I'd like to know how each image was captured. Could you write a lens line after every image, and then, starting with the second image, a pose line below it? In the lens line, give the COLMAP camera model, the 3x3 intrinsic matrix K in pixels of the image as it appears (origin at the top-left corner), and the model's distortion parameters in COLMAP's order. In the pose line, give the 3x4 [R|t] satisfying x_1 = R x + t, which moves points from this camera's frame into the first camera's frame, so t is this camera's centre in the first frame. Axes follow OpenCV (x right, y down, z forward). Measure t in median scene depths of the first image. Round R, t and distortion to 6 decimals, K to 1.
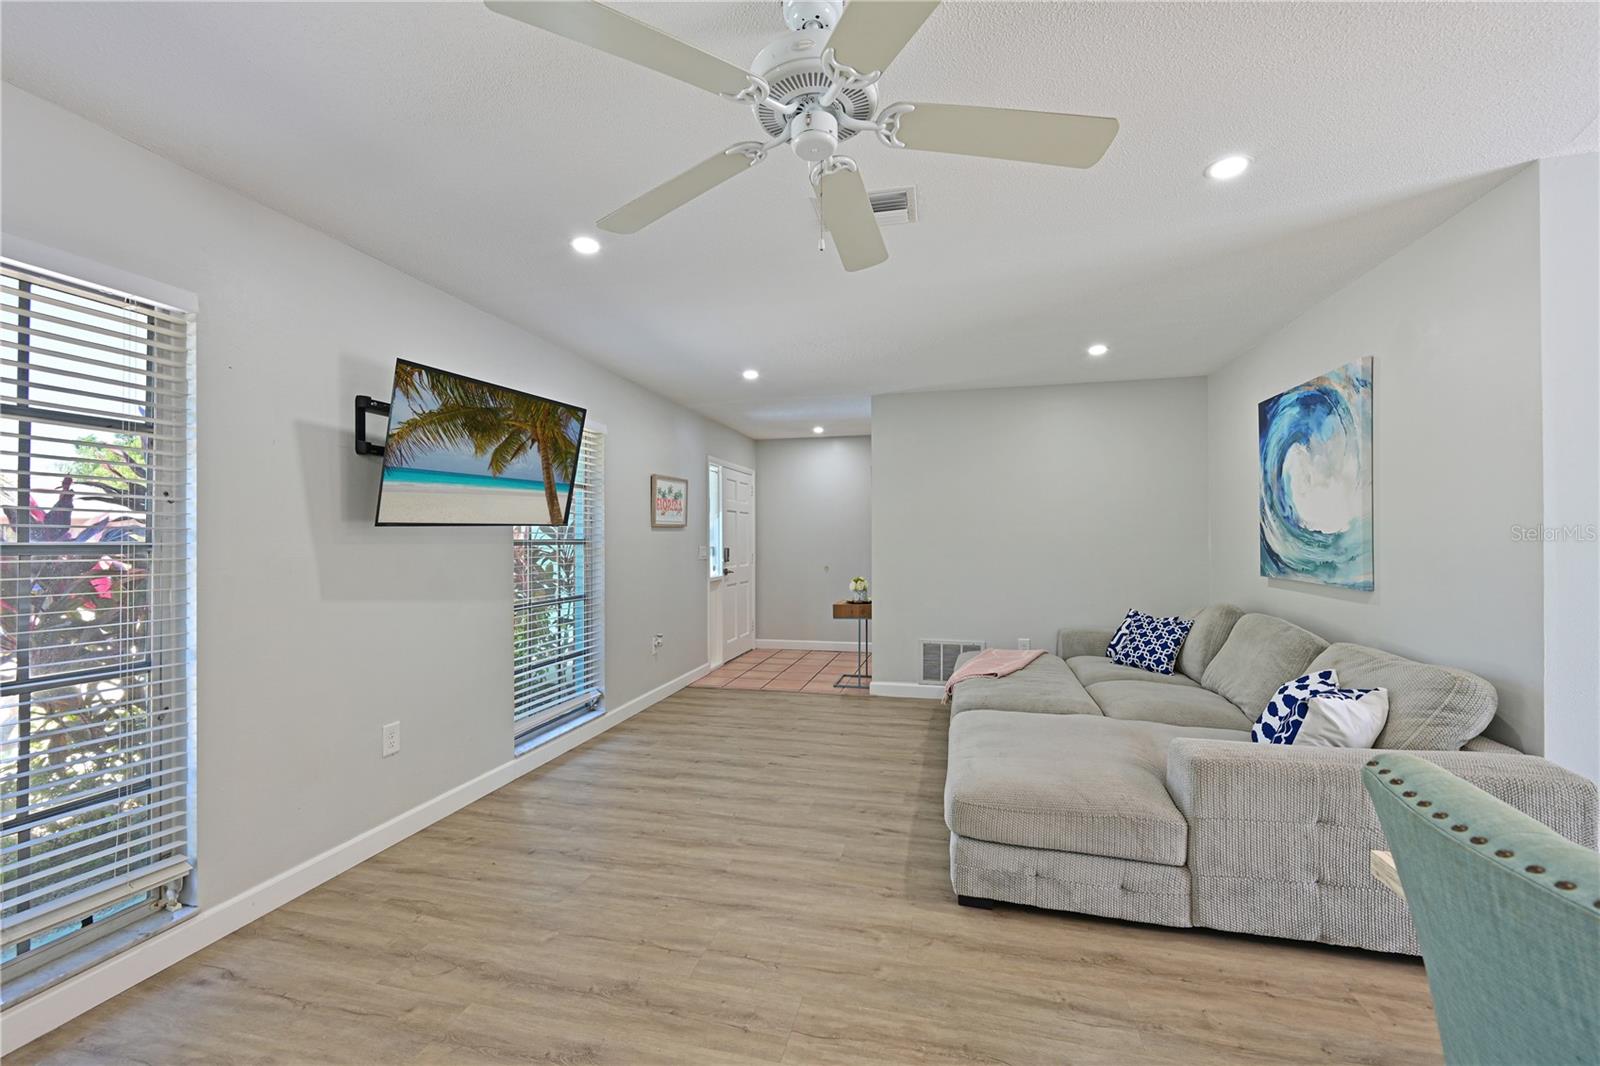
lens RADIAL K [[644.5, 0, 800.5], [0, 644.5, 538.2], [0, 0, 1]] dist [-0.000709, 0.000006]
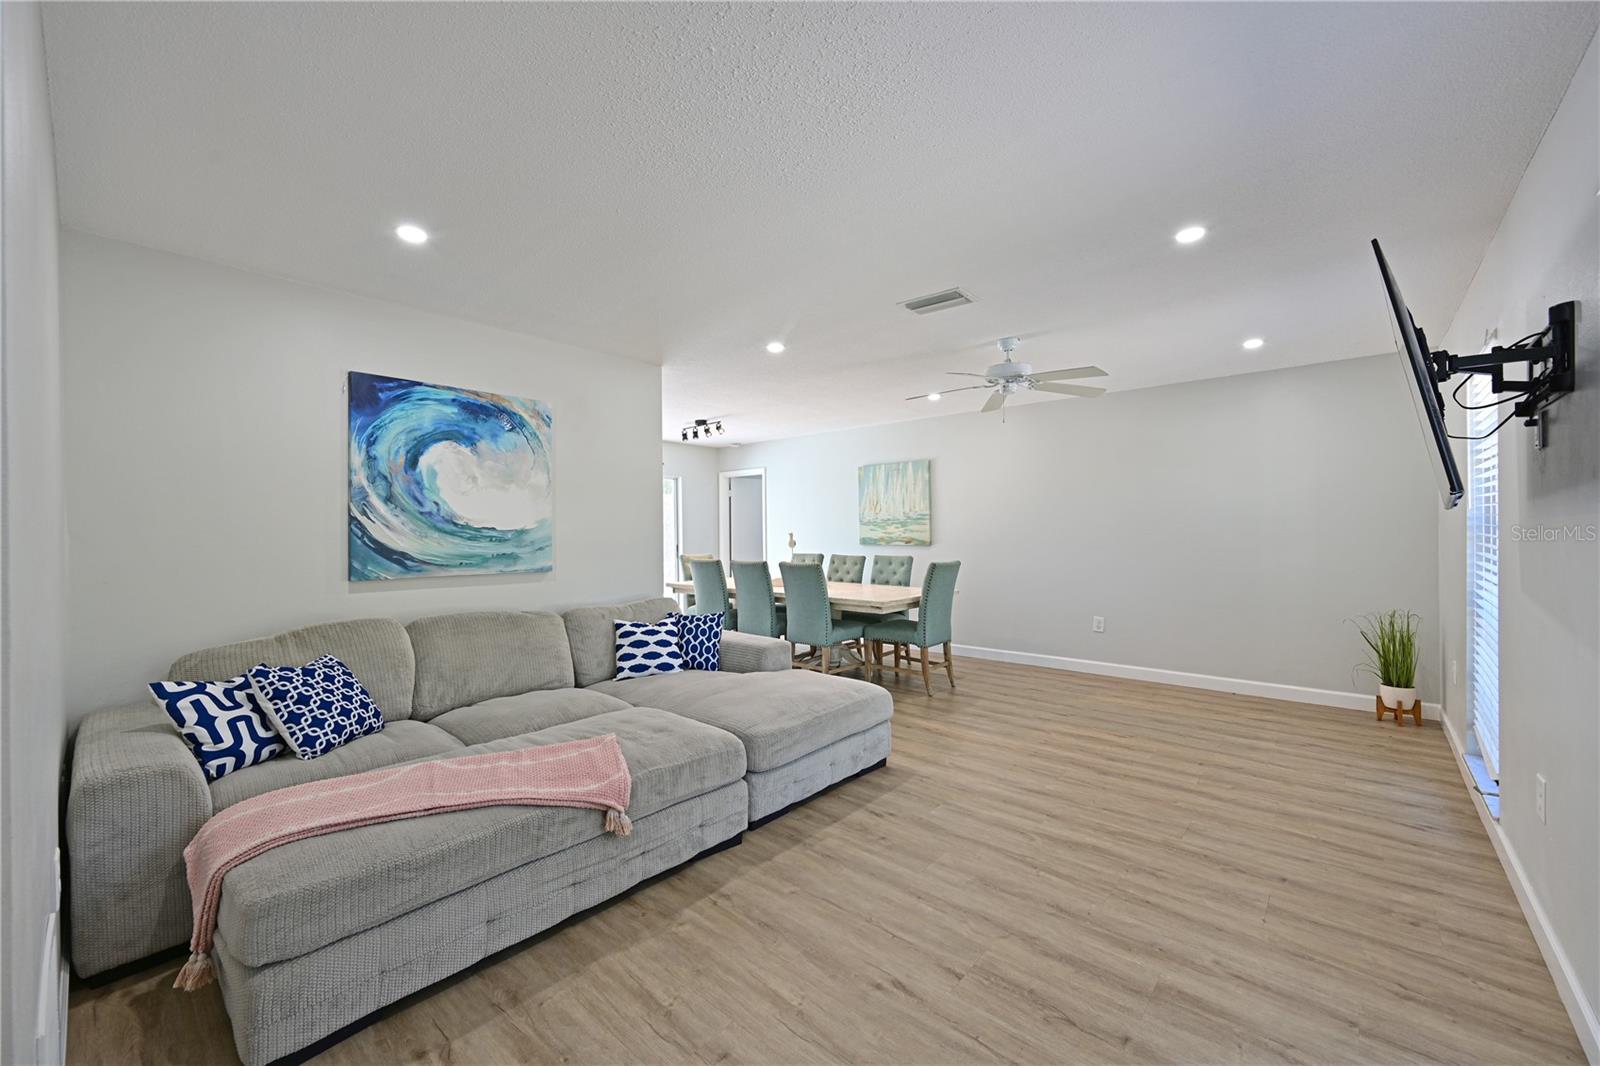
lens RADIAL K [[627.7, 0, 795.4], [0, 627.7, 533.7], [0, 0, 1]] dist [-0.001868, 0.000287]
pose [[-0.886170, 0.008695, 0.463279, -0.200748], [0.010928, 0.999938, 0.002135, 0.003346], [-0.463232, 0.006954, -0.886210, 1.832814]]
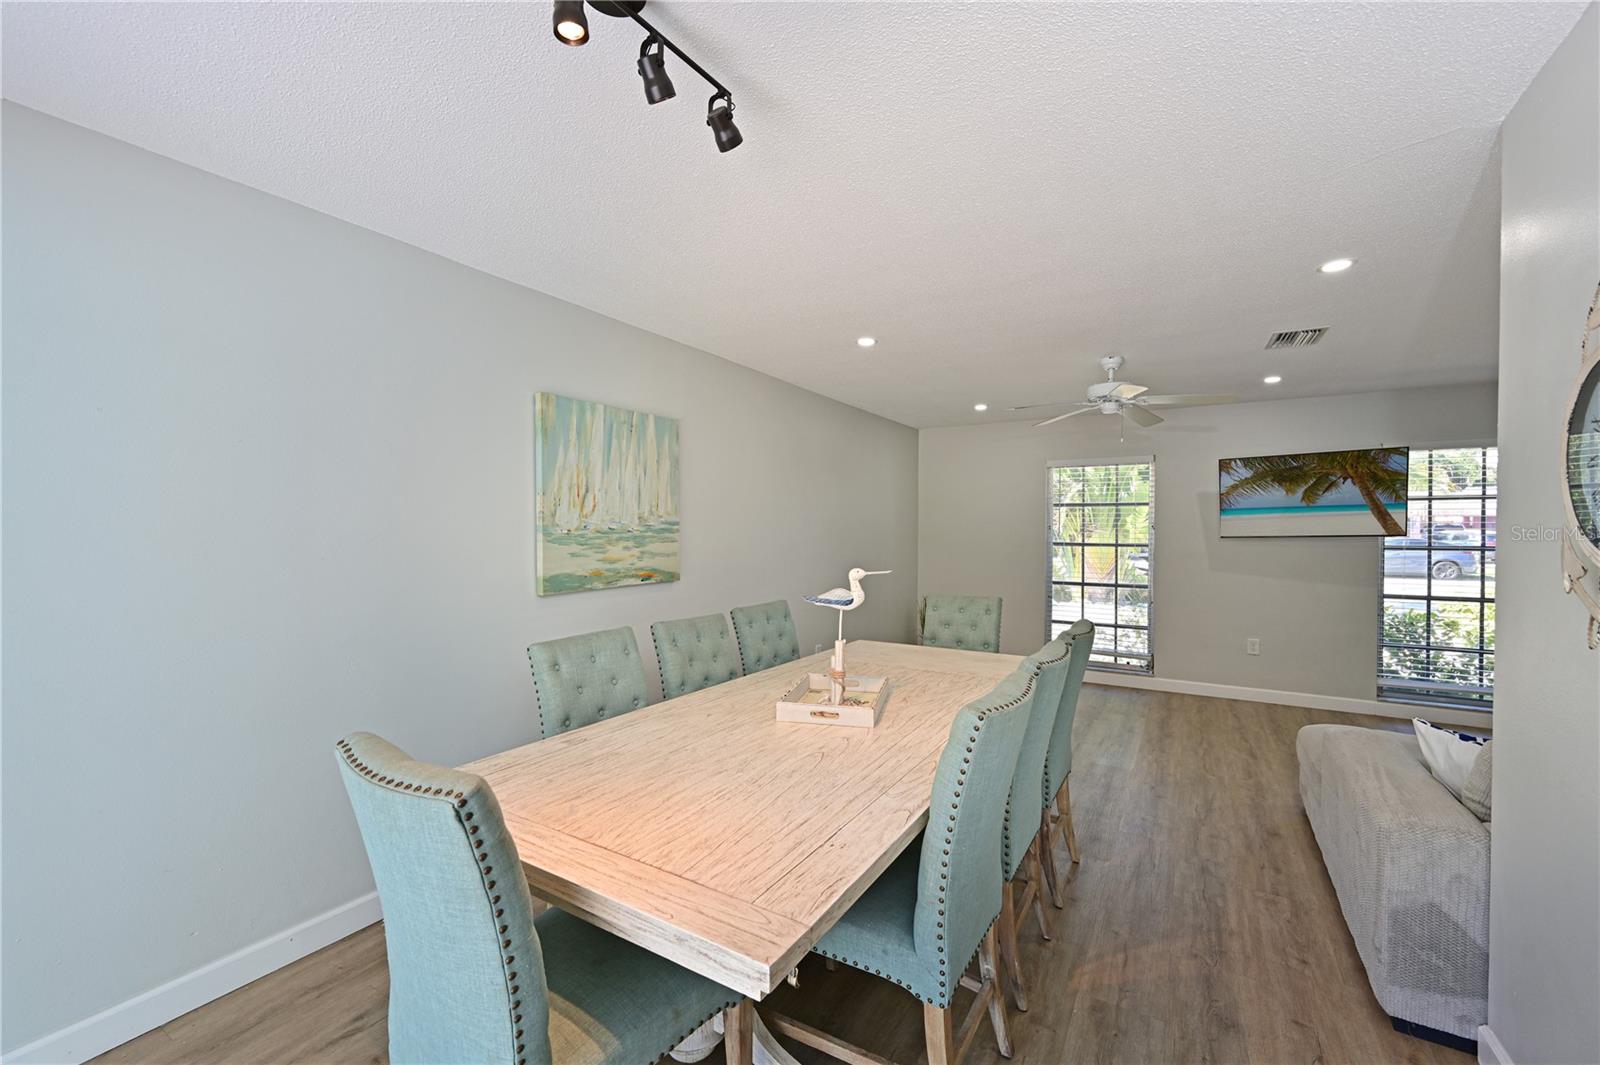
lens RADIAL K [[644.5, 0, 800.5], [0, 644.5, 537.7], [0, 0, 1]] dist [-0.000709, 0.000006]
pose [[-0.302462, 0.014673, -0.953049, 1.467135], [0.003565, 0.999892, 0.014263, -0.041986], [0.953155, 0.000917, -0.302481, 0.262526]]
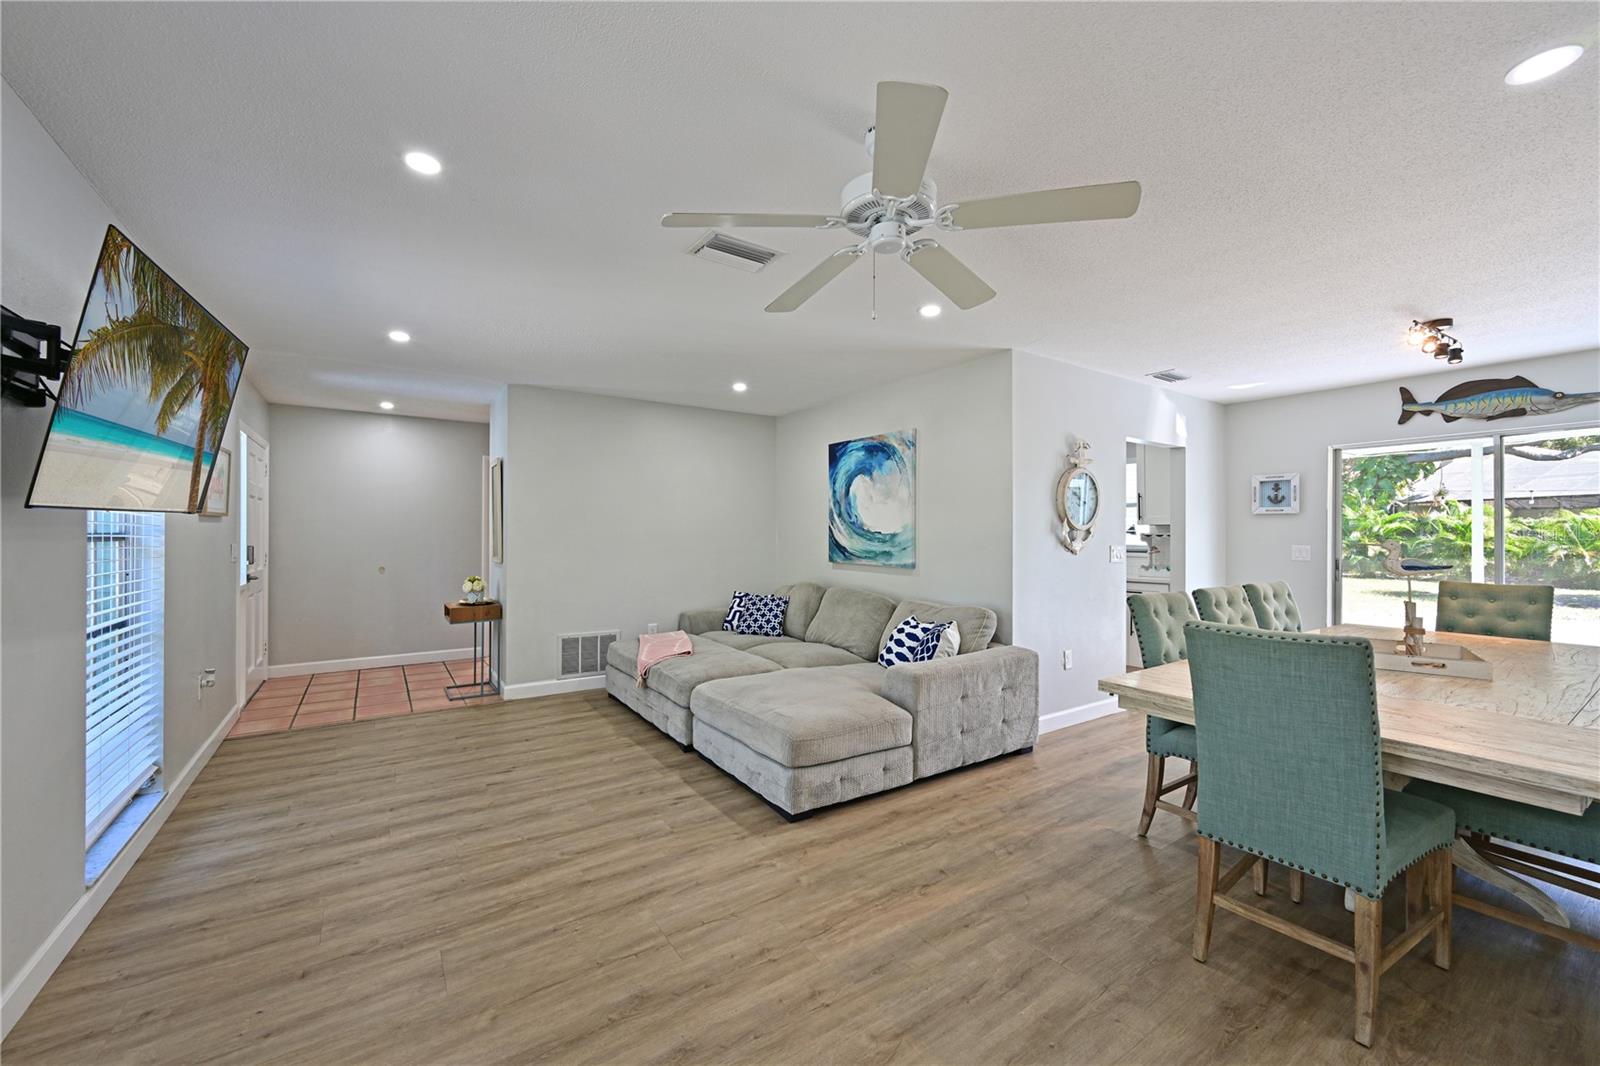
lens RADIAL K [[627.7, 0, 795.4], [0, 627.7, 533.7], [0, 0, 1]] dist [-0.001868, 0.000287]
pose [[0.671488, 0.007717, 0.740975, -0.504321], [-0.006036, 0.999970, -0.004945, 0.002160], [-0.740991, -0.001152, 0.671514, 0.121405]]
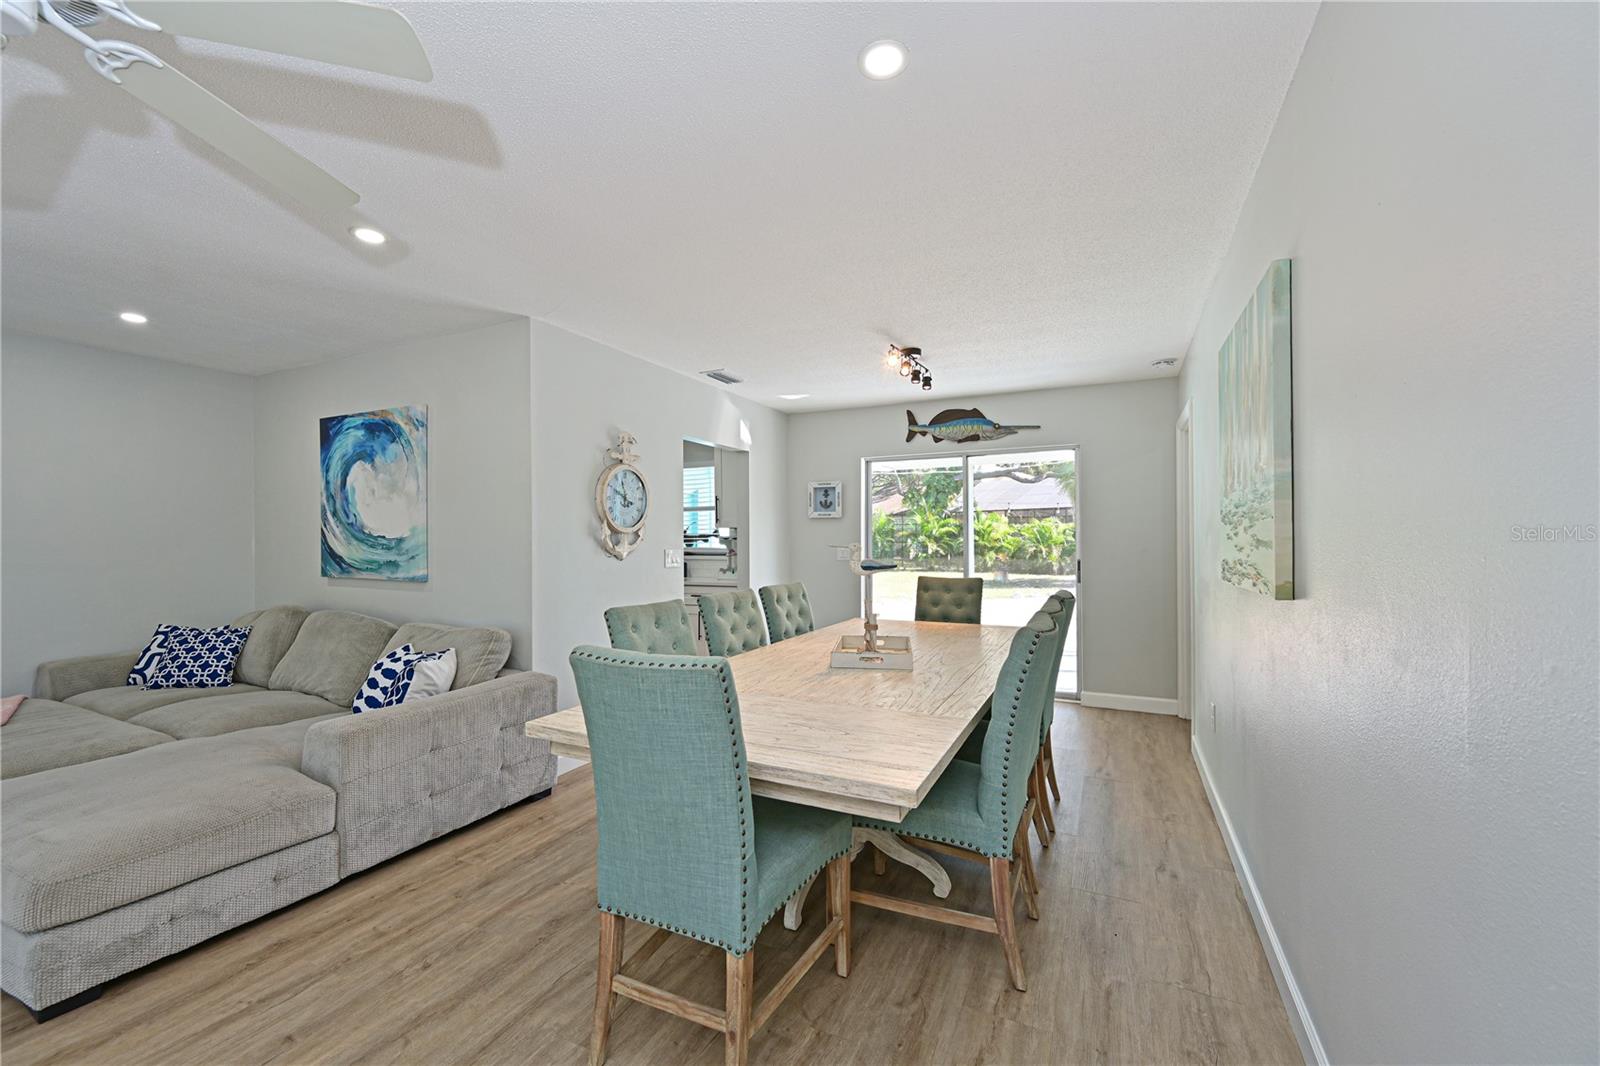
lens RADIAL K [[644.5, 0, 800.5], [0, 644.5, 538.2], [0, 0, 1]] dist [-0.000709, 0.000006]
pose [[0.207879, 0.004314, 0.978145, -0.236254], [0.002238, 0.999986, -0.004886, 0.000800], [-0.978152, 0.003205, 0.207866, -0.028578]]
